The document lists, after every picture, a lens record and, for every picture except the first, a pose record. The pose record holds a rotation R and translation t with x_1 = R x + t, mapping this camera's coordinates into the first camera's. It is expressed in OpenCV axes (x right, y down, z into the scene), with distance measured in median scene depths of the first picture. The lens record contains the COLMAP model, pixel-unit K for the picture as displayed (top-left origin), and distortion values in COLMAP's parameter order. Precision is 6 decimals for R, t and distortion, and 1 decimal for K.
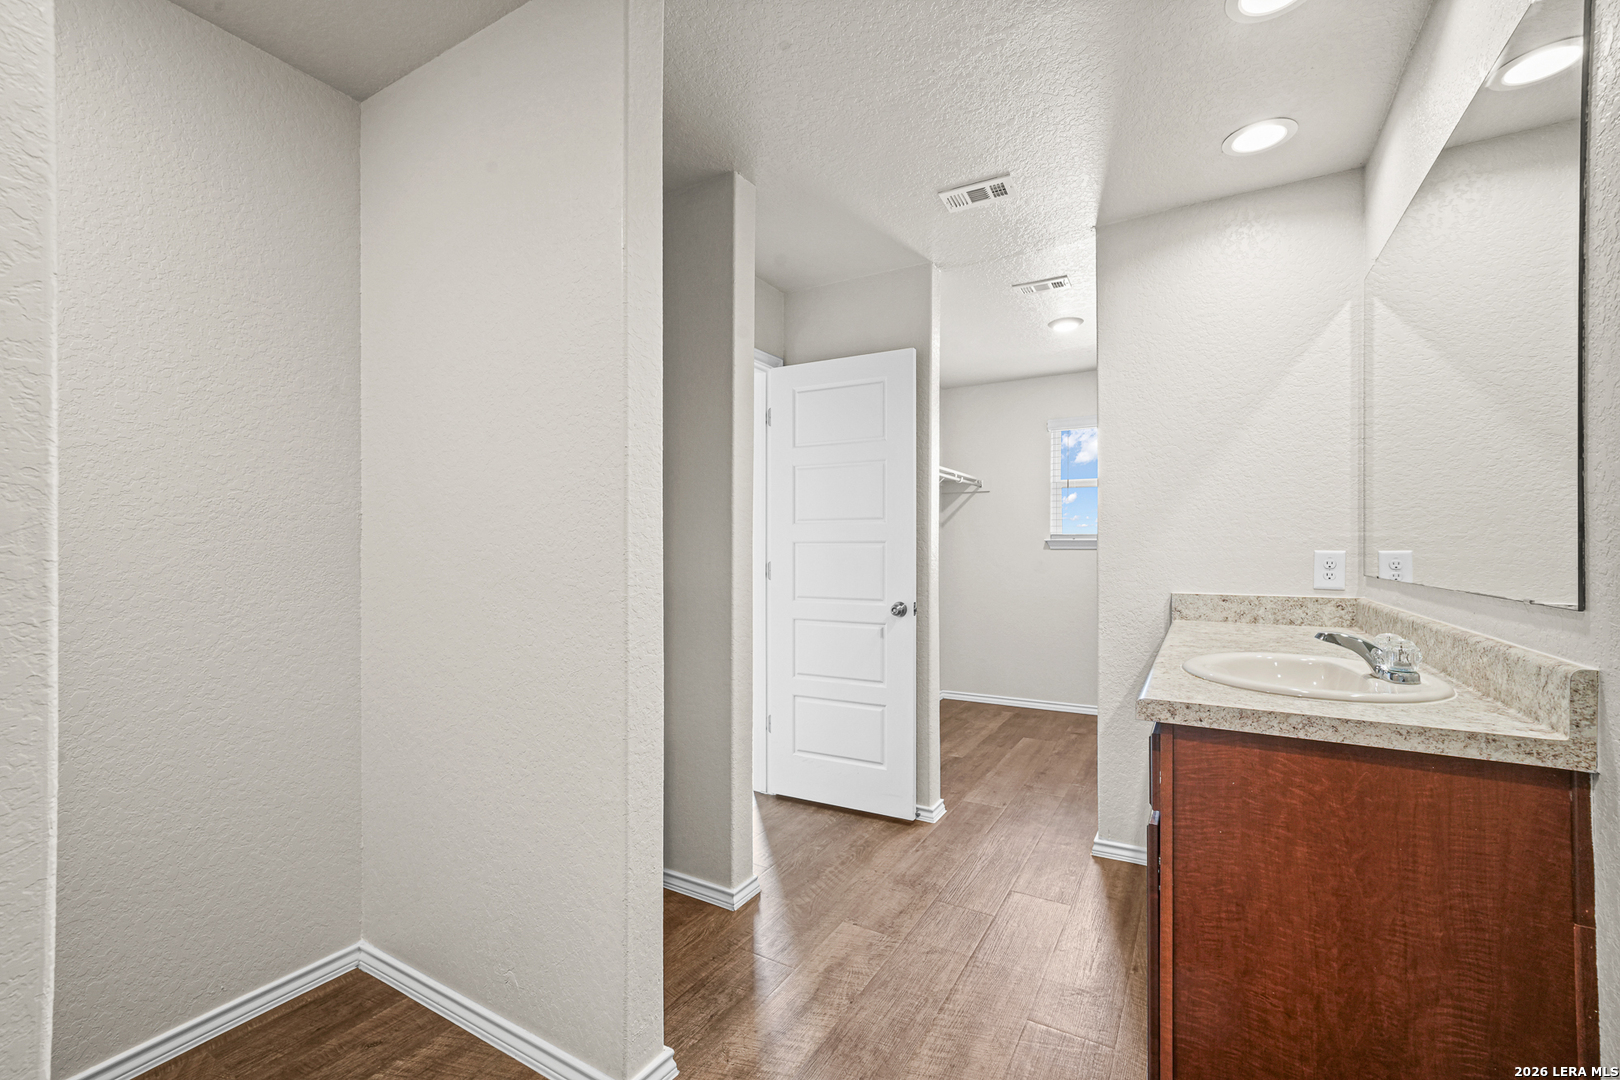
lens RADIAL K [[681.1, 0, 804.8], [0, 681.1, 536.8], [0, 0, 1]] dist [-0.003969, -0.000320]
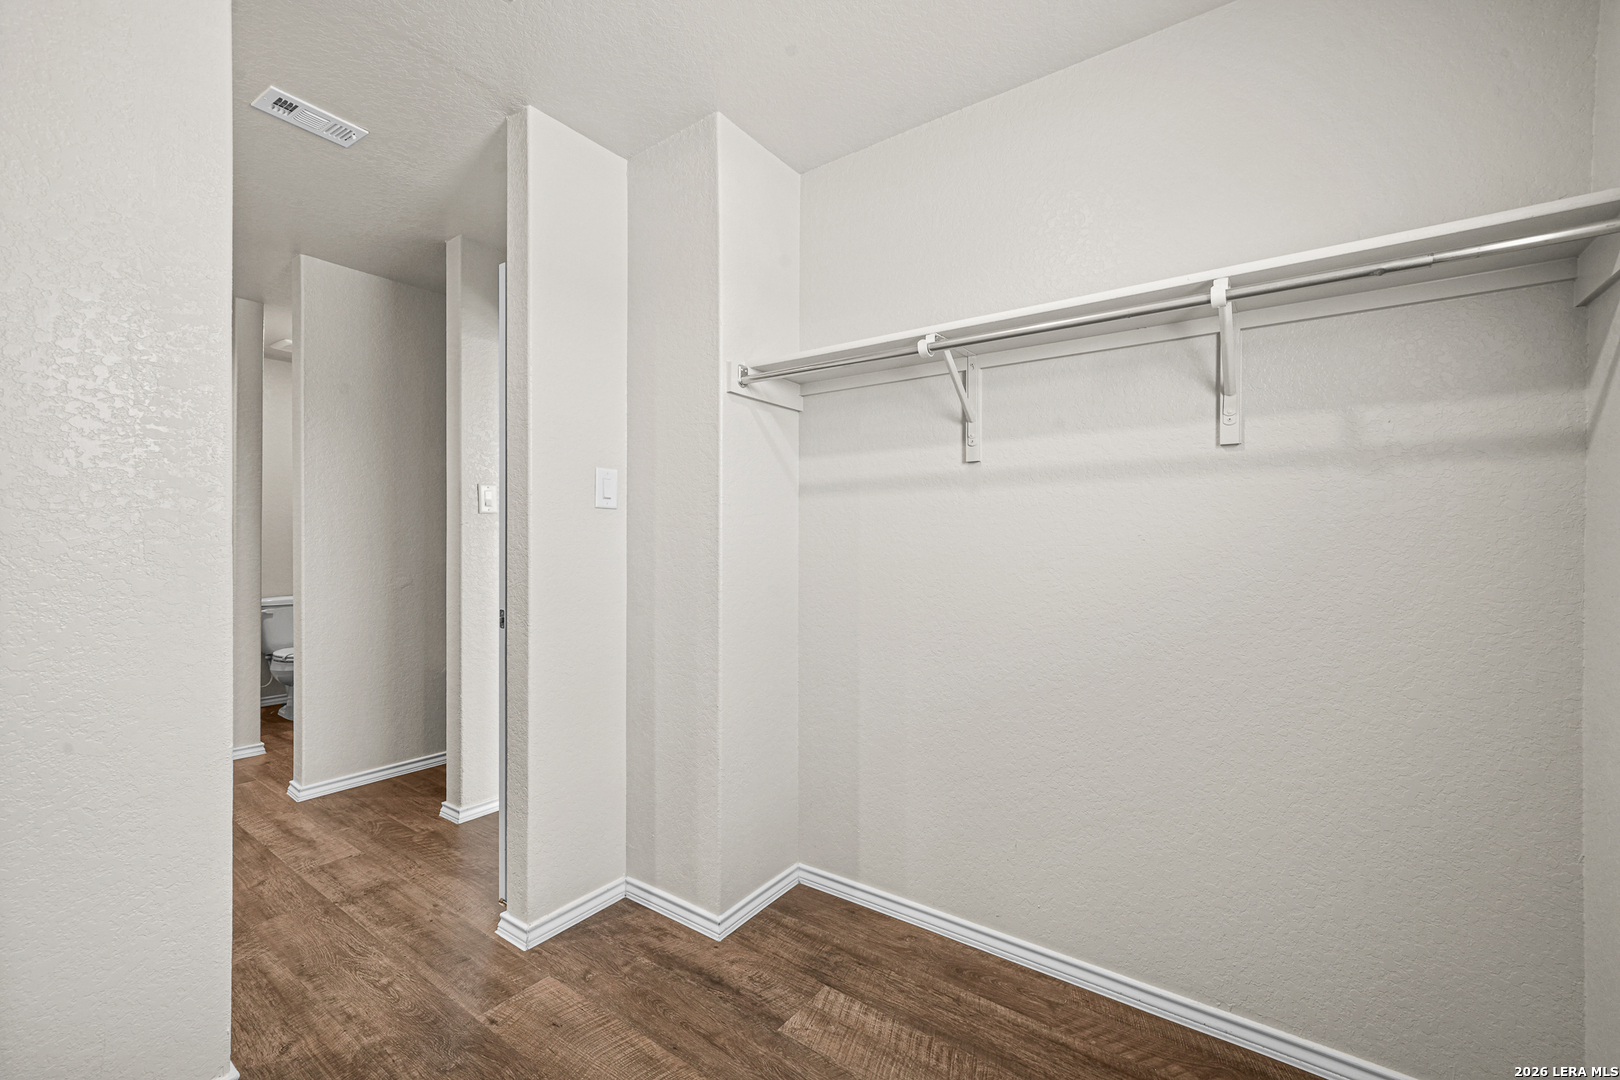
lens RADIAL K [[681.1, 0, 801.5], [0, 681.1, 539.3], [0, 0, 1]] dist [-0.003969, -0.000320]
pose [[-0.087299, 0.004224, -0.996173, 0.793338], [-0.003941, 0.999982, 0.004585, 0.032761], [0.996174, 0.004326, -0.087281, 1.305623]]
